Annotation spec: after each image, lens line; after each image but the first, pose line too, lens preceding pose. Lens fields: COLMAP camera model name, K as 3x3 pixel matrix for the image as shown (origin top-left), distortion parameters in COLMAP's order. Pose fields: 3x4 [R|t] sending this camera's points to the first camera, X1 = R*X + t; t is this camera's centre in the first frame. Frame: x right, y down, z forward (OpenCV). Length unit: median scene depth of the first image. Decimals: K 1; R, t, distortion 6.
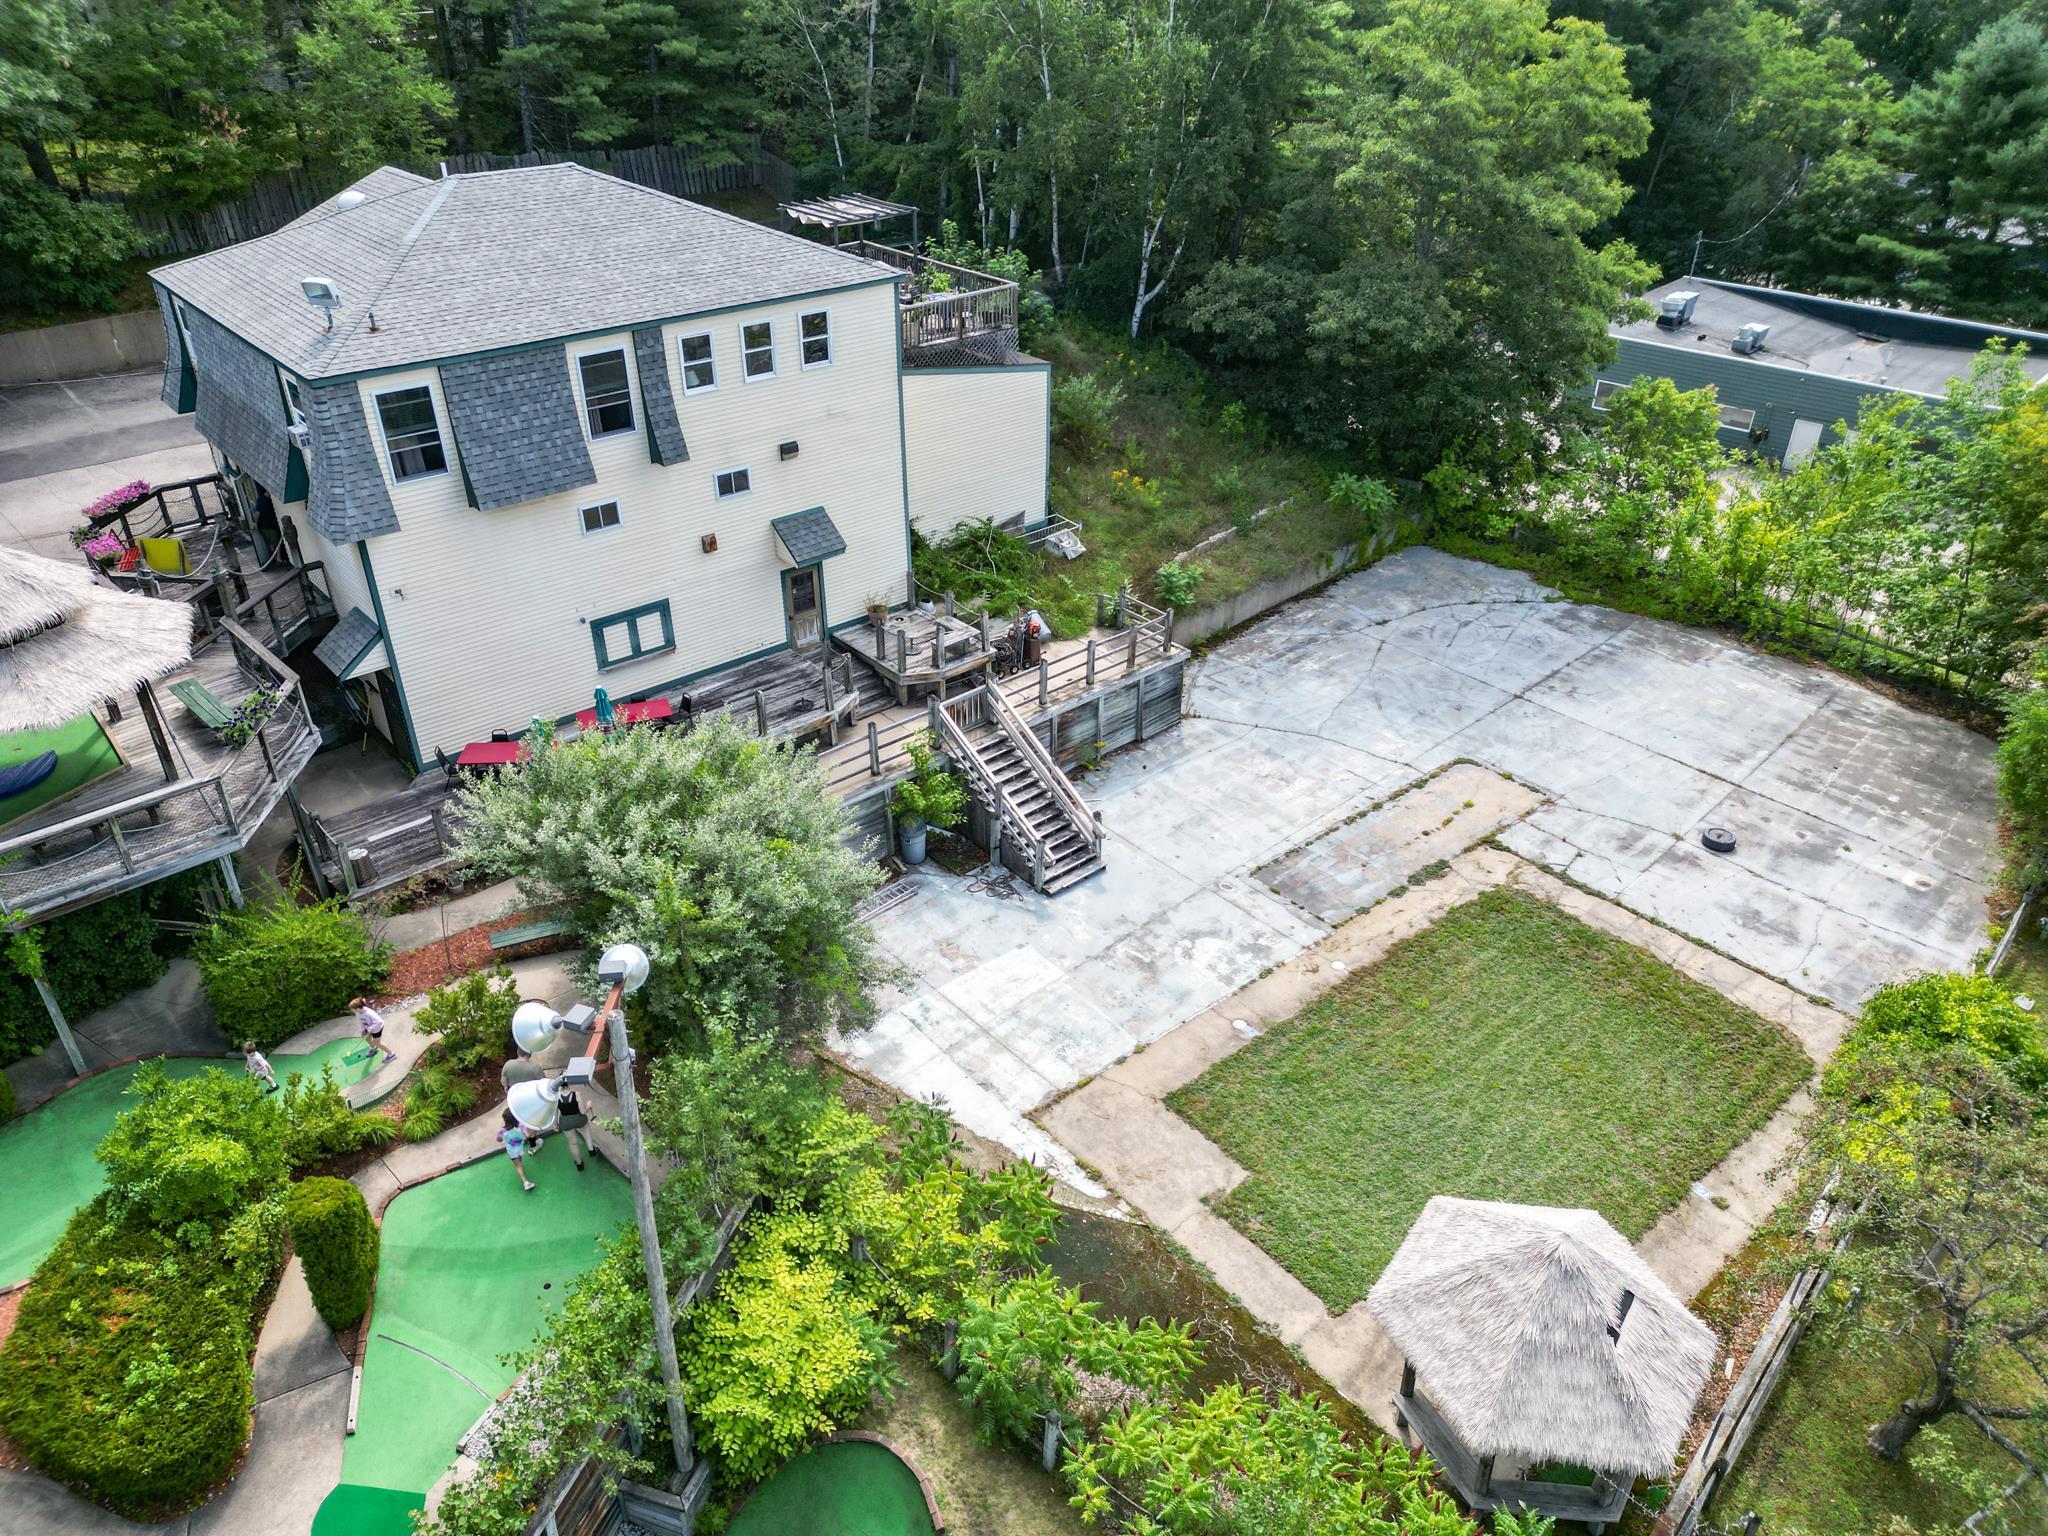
lens RADIAL K [[1422.3, 0, 1018.3], [0, 1422.3, 768.7], [0, 0, 1]] dist [0.098061, -0.109019]
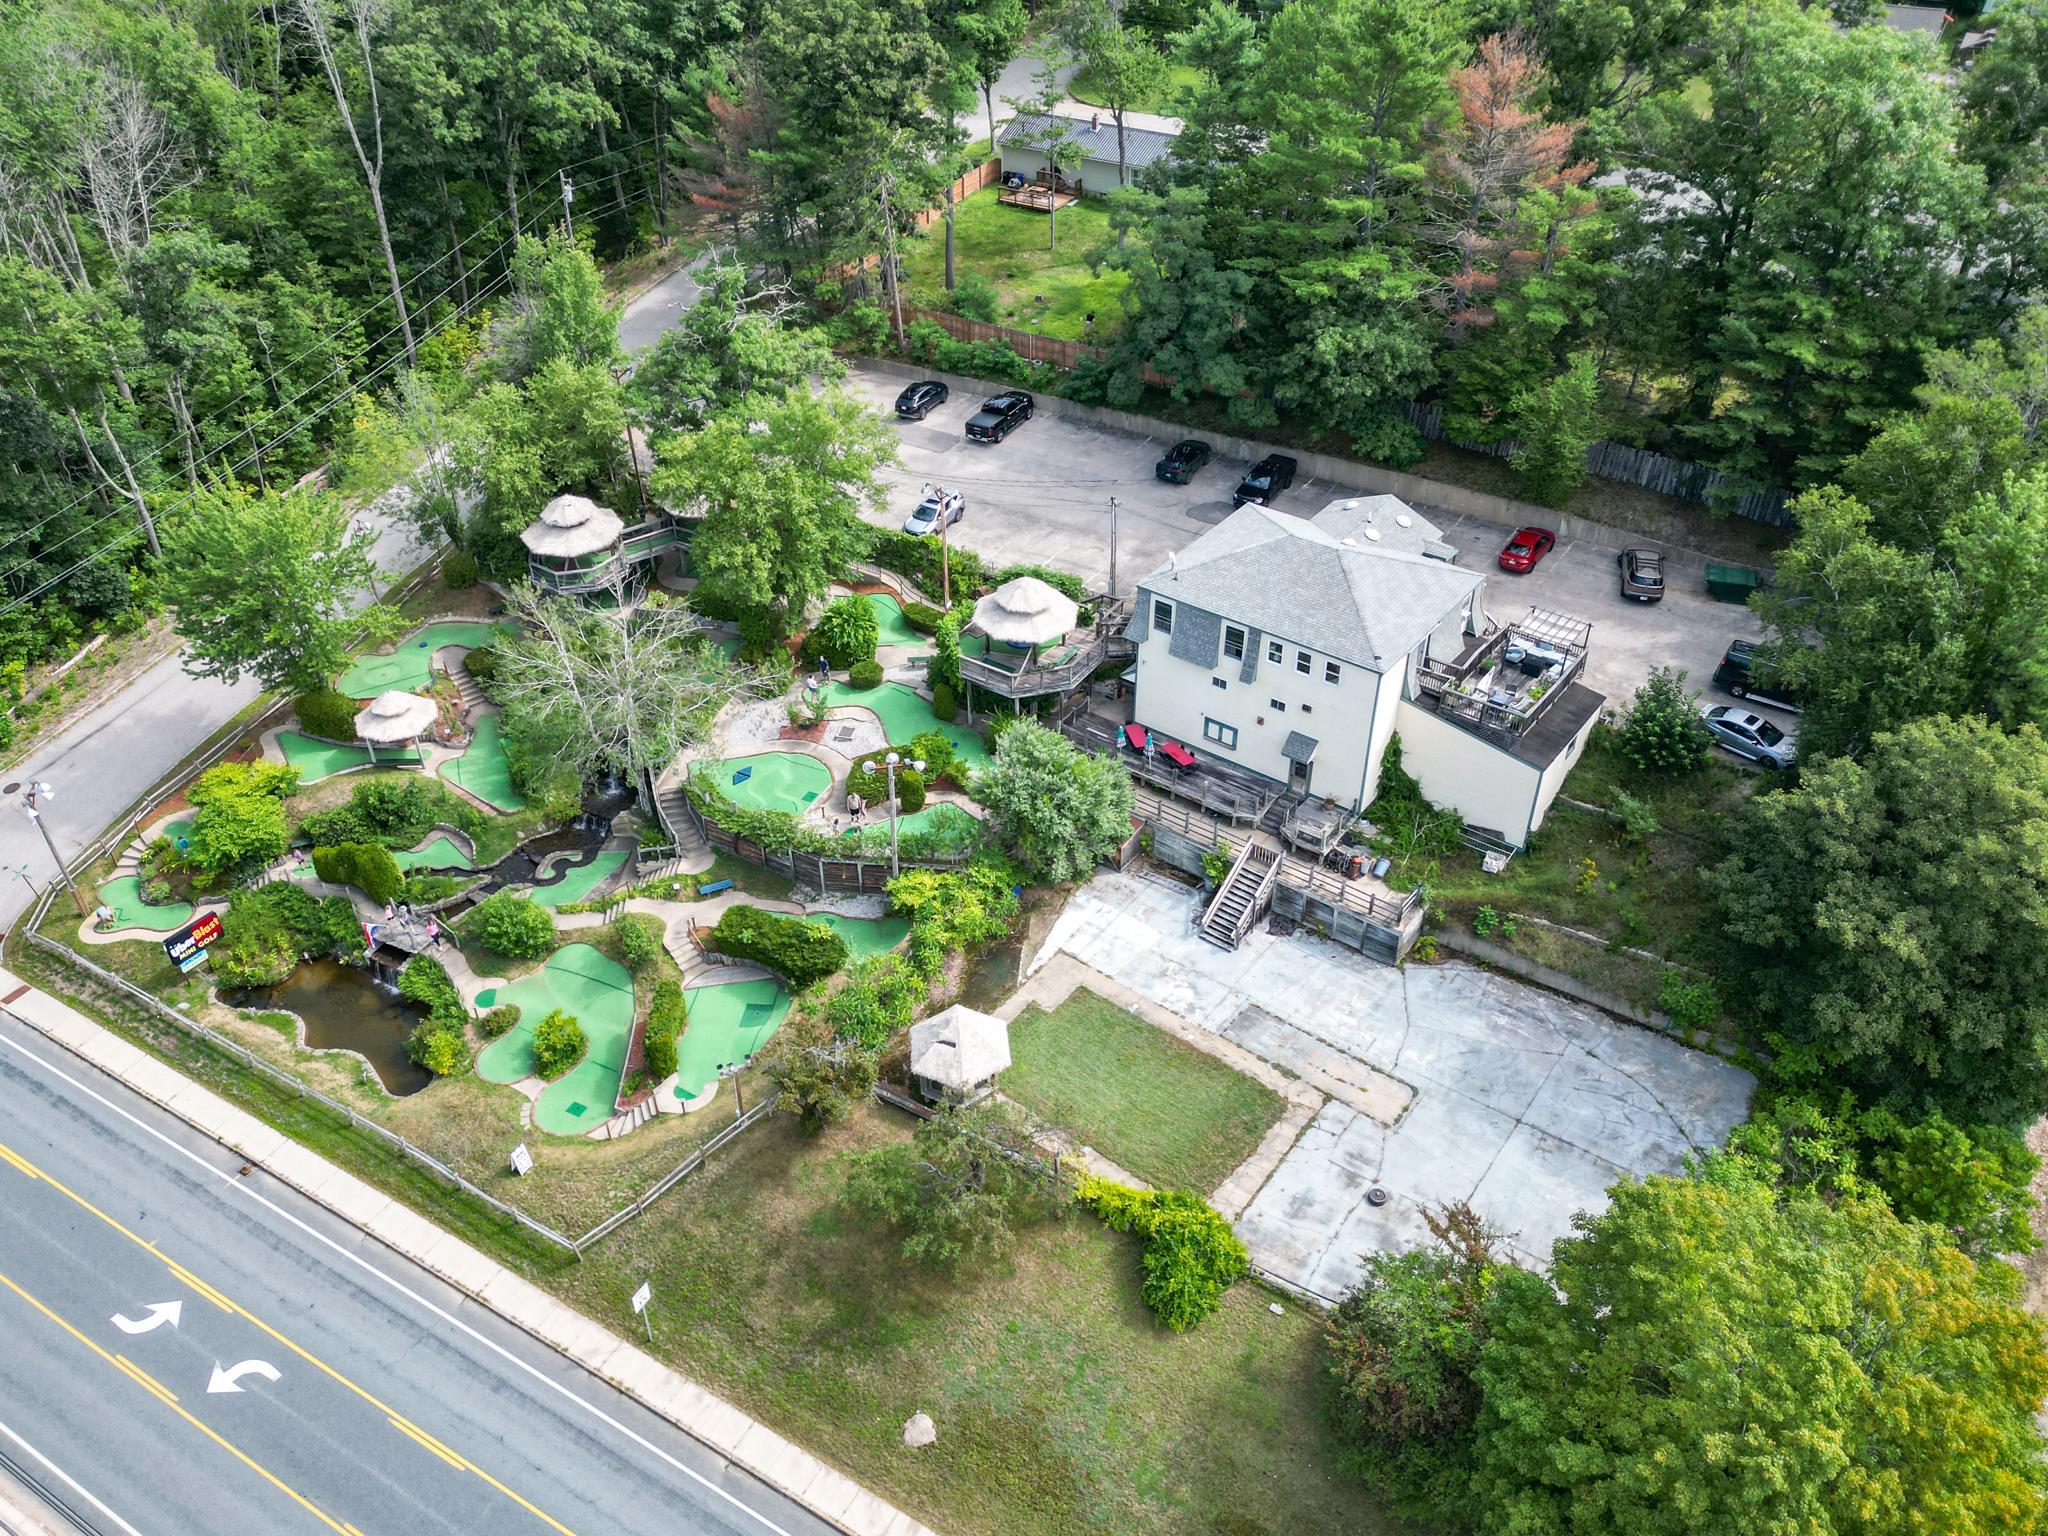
lens RADIAL K [[1571.4, 0, 1000.0], [0, 1571.4, 758.3], [0, 0, 1]] dist [0.119637, -0.158780]
pose [[0.201764, 0.579706, -0.789451, 1.666226], [-0.503376, 0.752804, 0.424145, -0.957909], [0.840181, 0.311814, 0.443699, -0.368890]]
